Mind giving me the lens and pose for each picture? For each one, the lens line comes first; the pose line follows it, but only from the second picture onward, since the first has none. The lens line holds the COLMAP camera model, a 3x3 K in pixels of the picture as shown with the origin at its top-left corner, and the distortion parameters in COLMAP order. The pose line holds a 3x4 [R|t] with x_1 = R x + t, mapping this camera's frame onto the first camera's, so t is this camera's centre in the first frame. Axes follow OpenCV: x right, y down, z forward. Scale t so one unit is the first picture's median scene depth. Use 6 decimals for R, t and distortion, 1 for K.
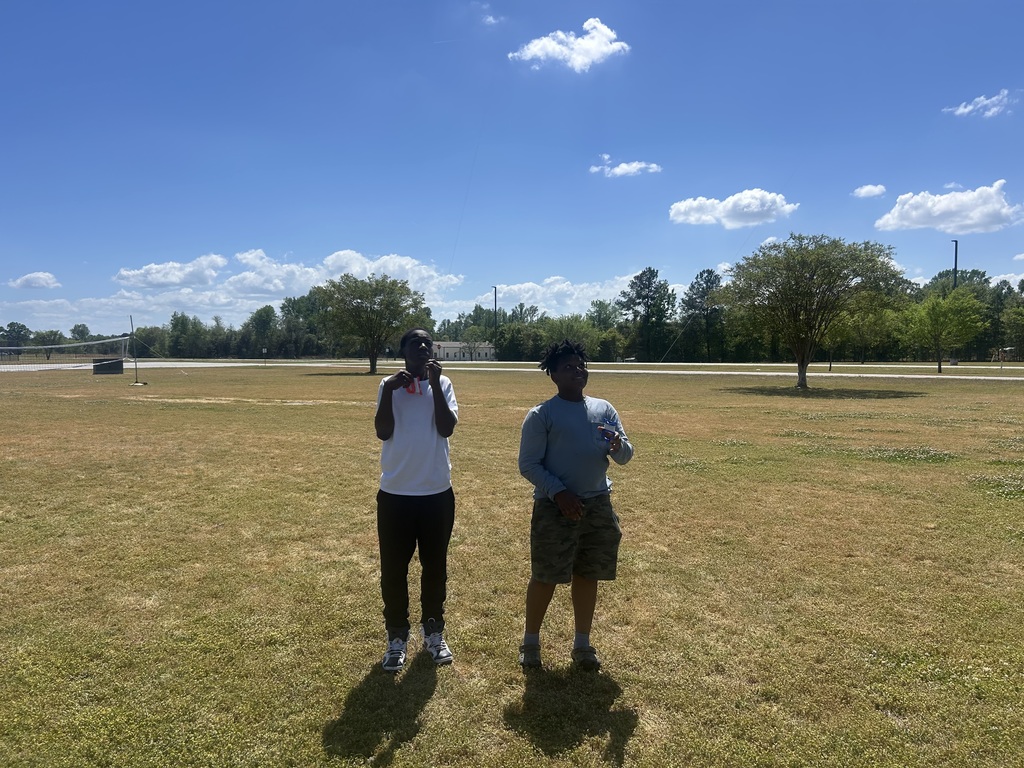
lens RADIAL K [[752.3, 0, 532.3], [0, 752.3, 346.5], [0, 0, 1]] dist [0.000564, -0.002851]
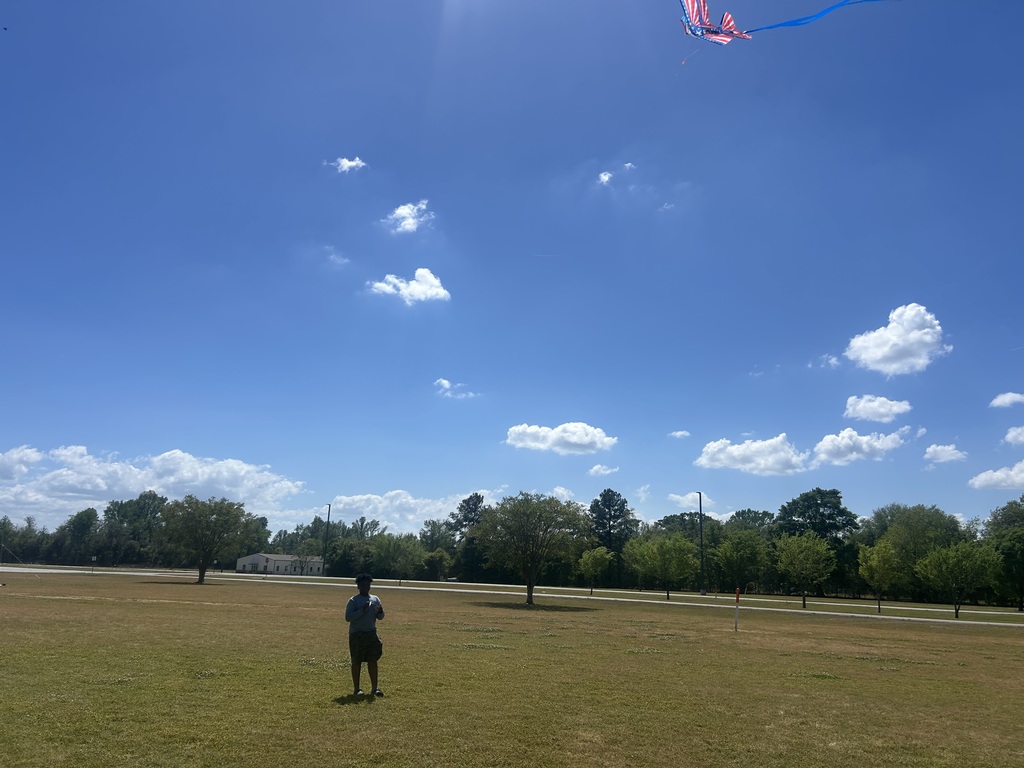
lens RADIAL K [[799.7, 0, 526.2], [0, 799.7, 352.9], [0, 0, 1]] dist [0.036657, -0.011606]
pose [[0.984830, 0.082847, 0.152470, 0.022747], [-0.041224, 0.965214, -0.258191, -0.002314], [-0.168557, 0.247988, 0.953987, -0.128560]]
